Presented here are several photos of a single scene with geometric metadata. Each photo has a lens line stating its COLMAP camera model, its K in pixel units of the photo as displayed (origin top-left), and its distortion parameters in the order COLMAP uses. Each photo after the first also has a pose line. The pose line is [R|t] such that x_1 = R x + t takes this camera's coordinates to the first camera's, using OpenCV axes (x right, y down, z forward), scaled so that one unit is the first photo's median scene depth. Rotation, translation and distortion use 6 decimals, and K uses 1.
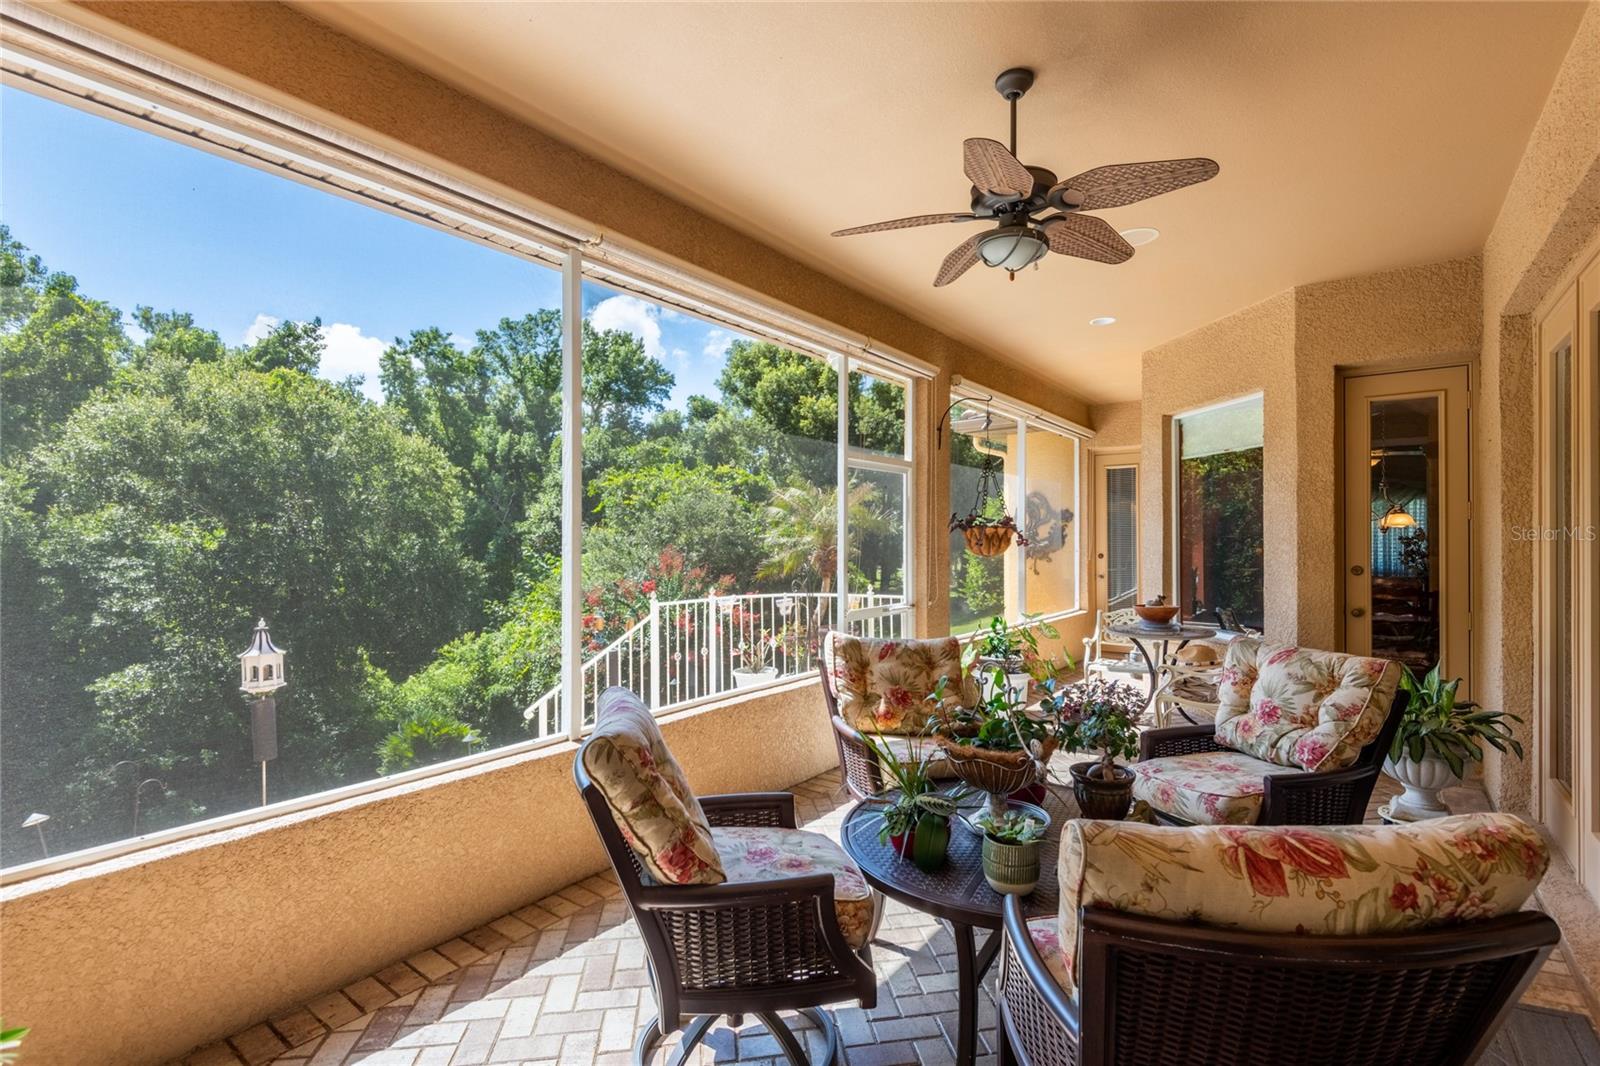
lens RADIAL K [[722.6, 0, 817.1], [0, 722.6, 527.3], [0, 0, 1]] dist [0.027082, -0.017014]
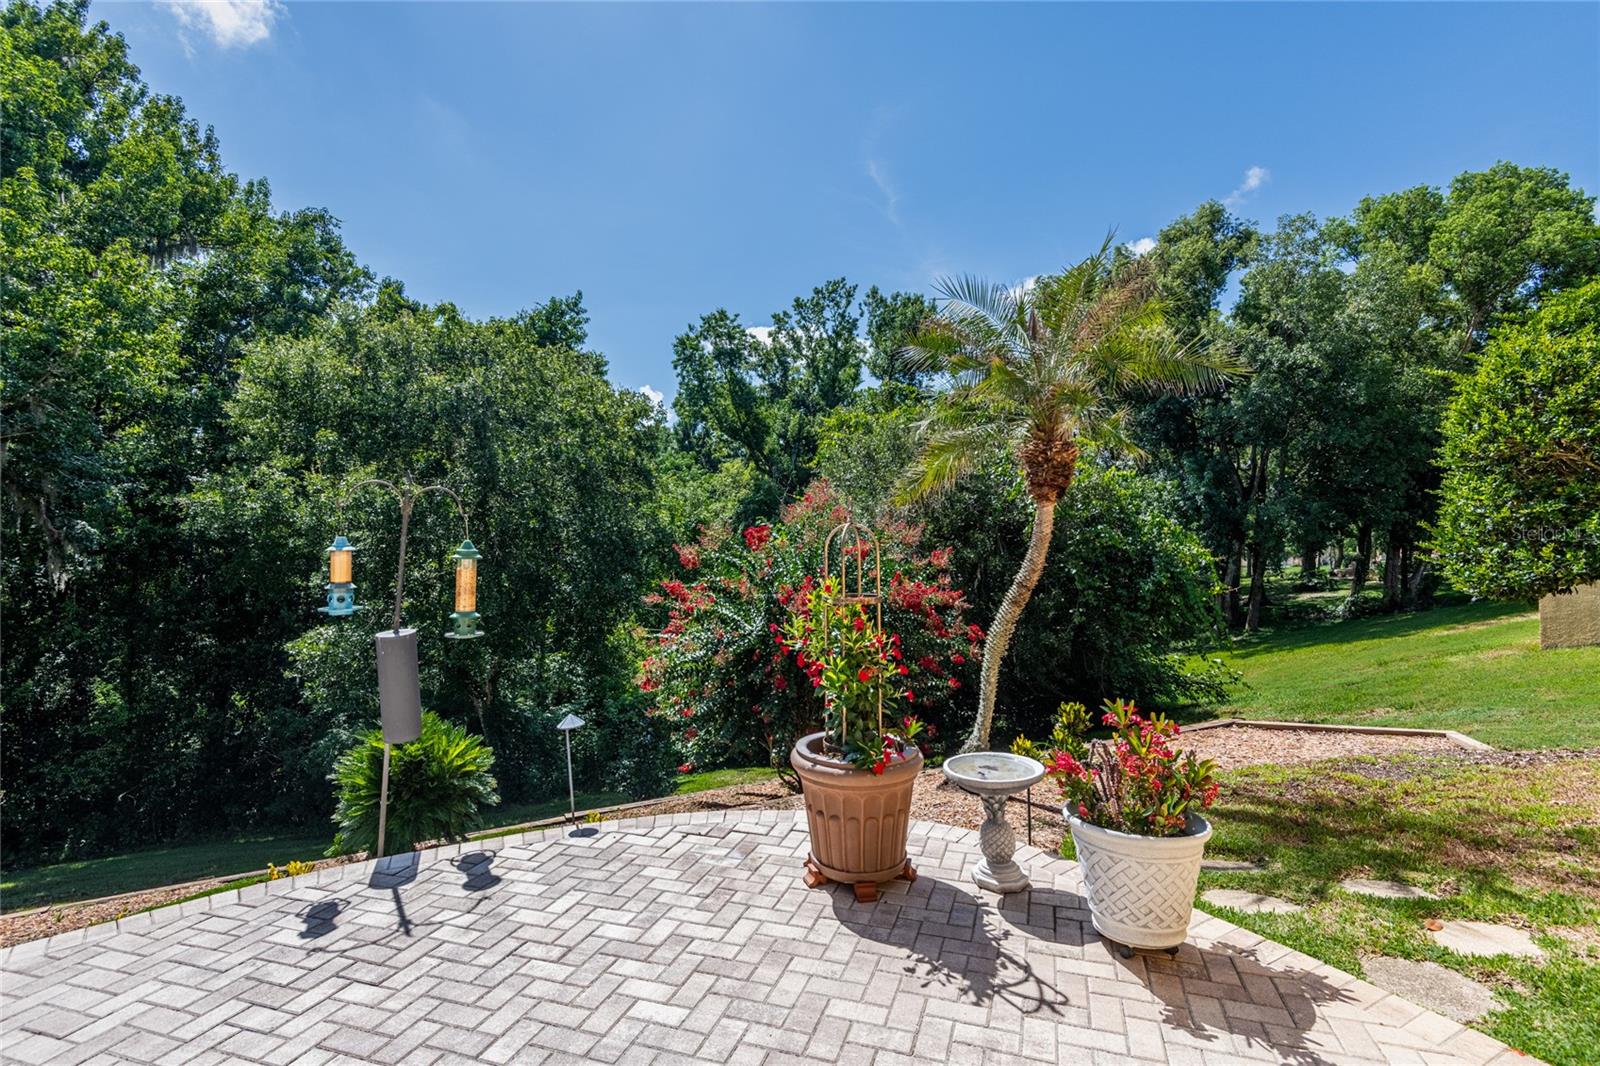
lens RADIAL K [[722.6, 0, 817.1], [0, 722.6, 527.3], [0, 0, 1]] dist [0.027082, -0.017014]
pose [[0.898515, -0.013844, -0.438725, 0.056748], [0.016608, 0.999859, 0.002463, 0.056985], [0.438629, -0.009499, 0.898618, 0.367048]]
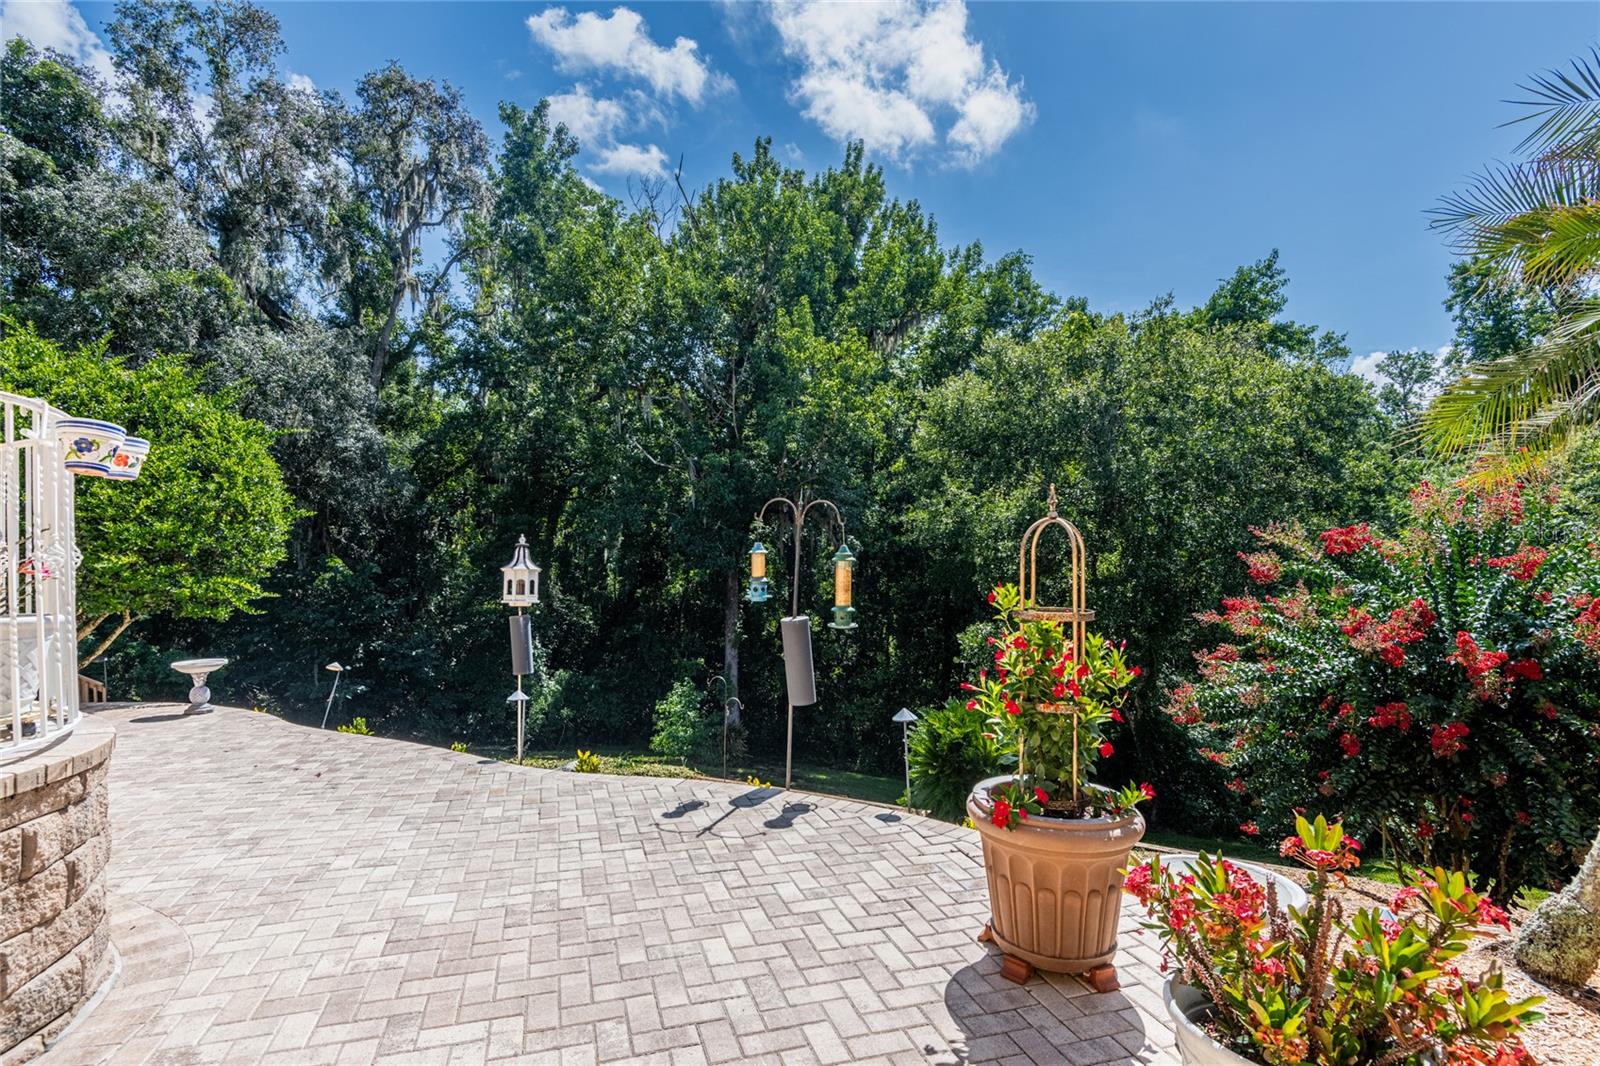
lens RADIAL K [[753.6, 0, 801.8], [0, 753.6, 579.8], [0, 0, 1]] dist [0.001266, -0.000586]
pose [[0.164461, 0.030784, -0.985903, 0.127299], [0.029241, 0.998921, 0.036068, 0.062565], [0.985950, -0.034761, 0.163383, 0.467366]]
